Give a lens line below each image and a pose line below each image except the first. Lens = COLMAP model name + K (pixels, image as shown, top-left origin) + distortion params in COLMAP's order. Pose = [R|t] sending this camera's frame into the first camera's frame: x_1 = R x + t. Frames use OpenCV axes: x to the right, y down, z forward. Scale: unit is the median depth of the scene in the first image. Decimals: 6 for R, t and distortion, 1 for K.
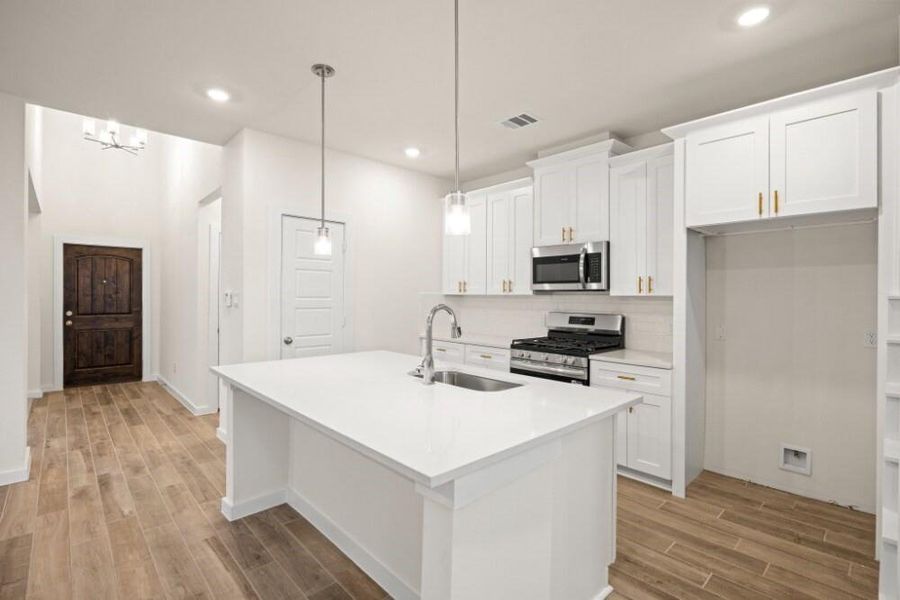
lens RADIAL K [[423.1, 0, 450.0], [0, 423.1, 300.0], [0, 0, 1]] dist [0.000805, 0.000003]
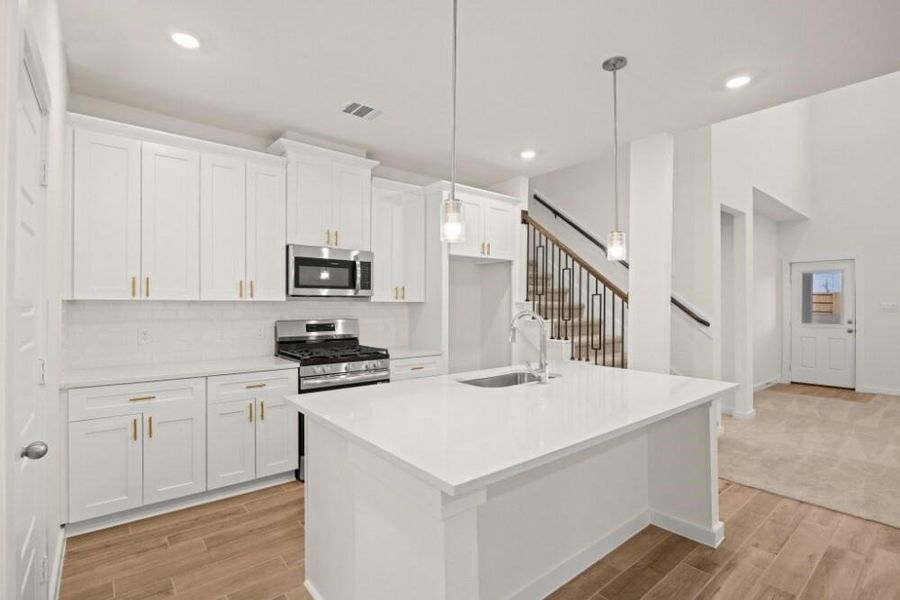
lens RADIAL K [[418.2, 0, 447.8], [0, 418.2, 309.7], [0, 0, 1]] dist [-0.015048, 0.000070]
pose [[0.064847, -0.025385, 0.997572, -0.690194], [0.003193, 0.999677, 0.025231, -0.015978], [-0.997890, 0.001549, 0.064907, 0.717663]]
